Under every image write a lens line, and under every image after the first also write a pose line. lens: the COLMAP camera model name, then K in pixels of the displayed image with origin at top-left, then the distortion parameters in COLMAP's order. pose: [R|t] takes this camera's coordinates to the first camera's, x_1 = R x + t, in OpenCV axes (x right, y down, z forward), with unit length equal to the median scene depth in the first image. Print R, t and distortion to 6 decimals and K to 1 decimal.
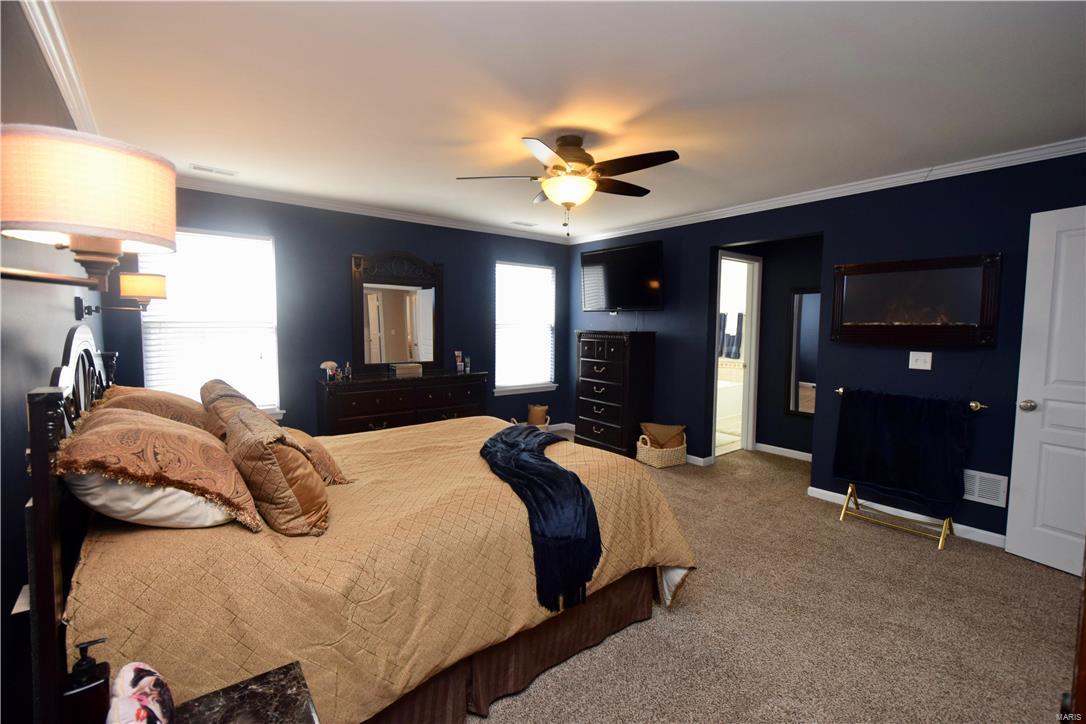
lens RADIAL K [[469.9, 0, 543.1], [0, 469.9, 359.4], [0, 0, 1]] dist [-0.001803, -0.003597]
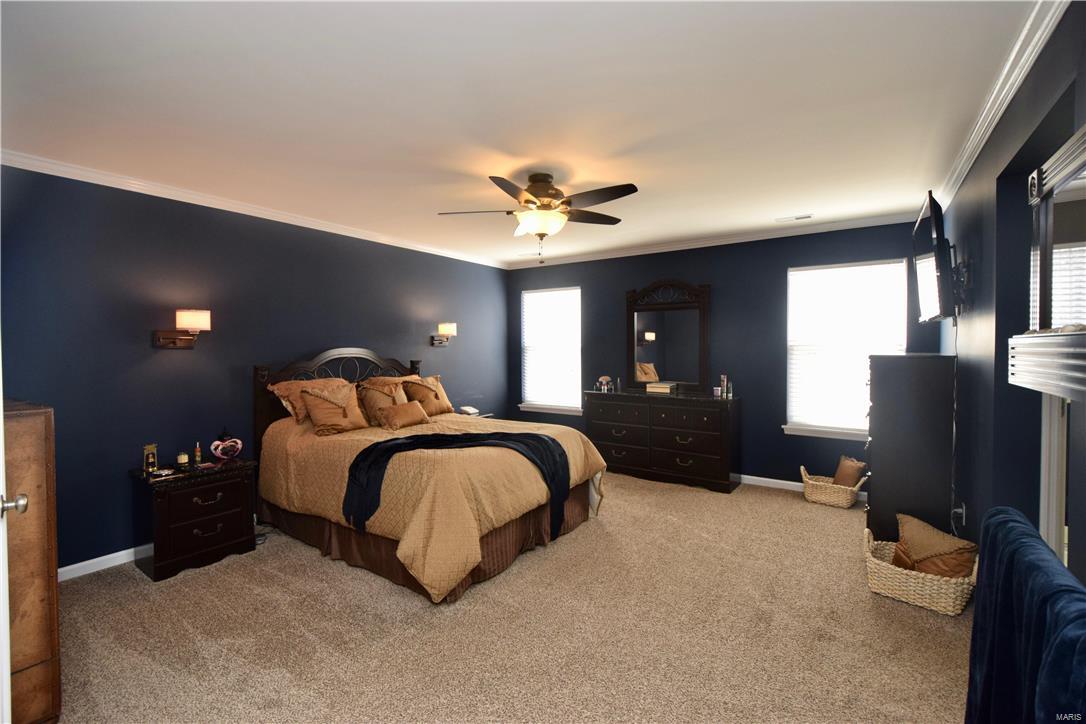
lens RADIAL K [[469.9, 0, 545.3], [0, 469.9, 356.0], [0, 0, 1]] dist [-0.001803, -0.003597]
pose [[0.306724, 0.011560, -0.951728, 0.703094], [-0.063492, 0.997948, -0.008341, -0.029251], [0.949678, 0.062985, 0.306829, 0.439751]]
